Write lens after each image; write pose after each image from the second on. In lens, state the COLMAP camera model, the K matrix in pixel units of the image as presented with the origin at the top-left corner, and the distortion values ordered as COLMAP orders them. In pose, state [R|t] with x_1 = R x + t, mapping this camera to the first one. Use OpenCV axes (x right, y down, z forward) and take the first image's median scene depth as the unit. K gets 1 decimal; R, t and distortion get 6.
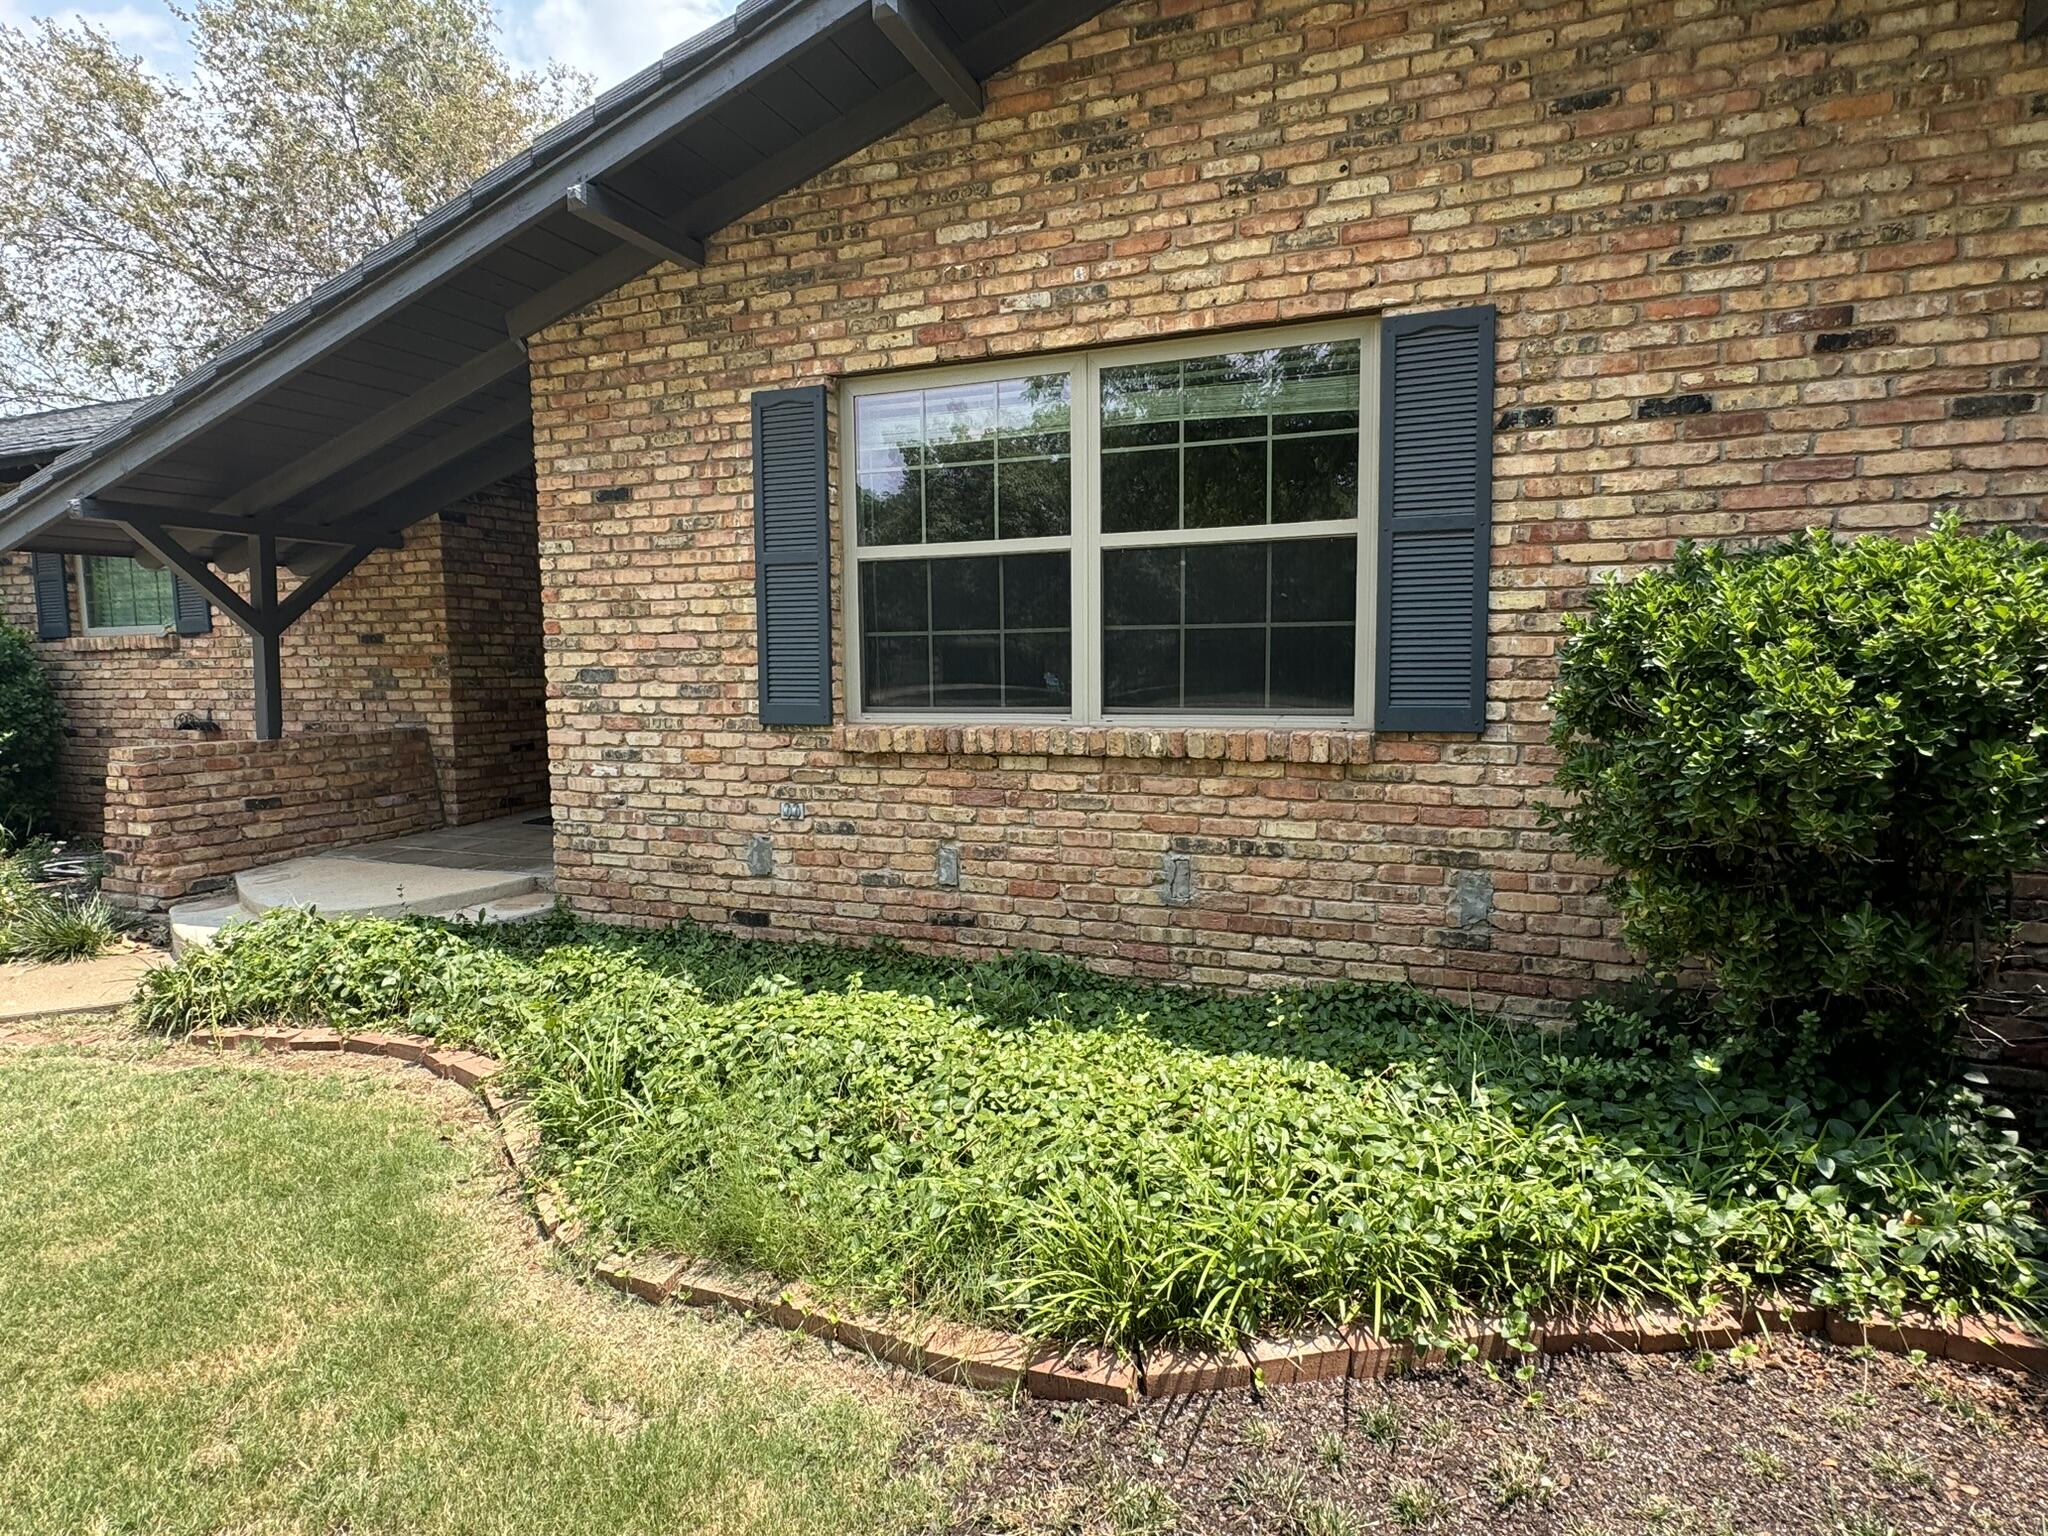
lens RADIAL K [[1092.3, 0, 1021.0], [0, 1092.3, 760.9], [0, 0, 1]] dist [-0.000024, -0.000069]
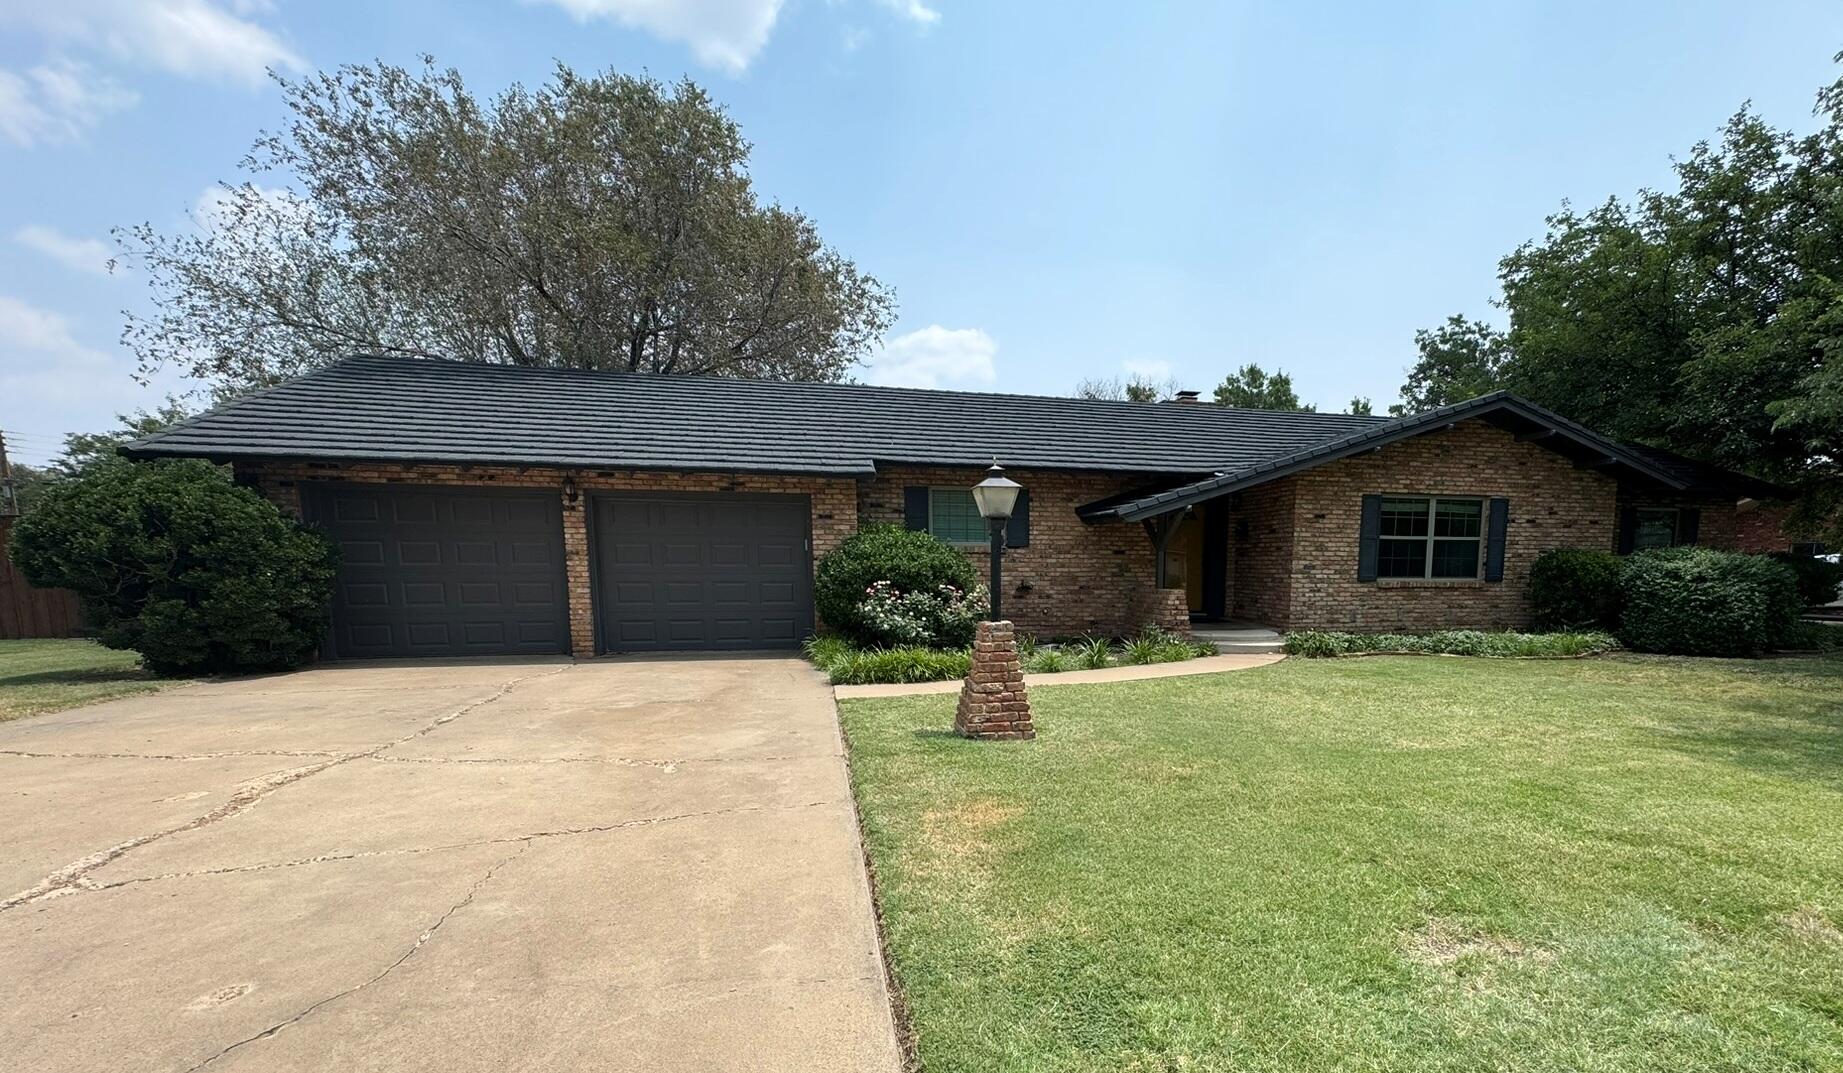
lens RADIAL K [[802.2, 0, 1026.8], [0, 802.2, 678.5], [0, 0, 1]] dist [-0.001223, -0.000480]
pose [[0.808914, -0.063967, 0.584437, -3.089106], [0.040336, 0.997759, 0.053377, 0.119963], [-0.586541, -0.019604, 0.809682, -0.640570]]
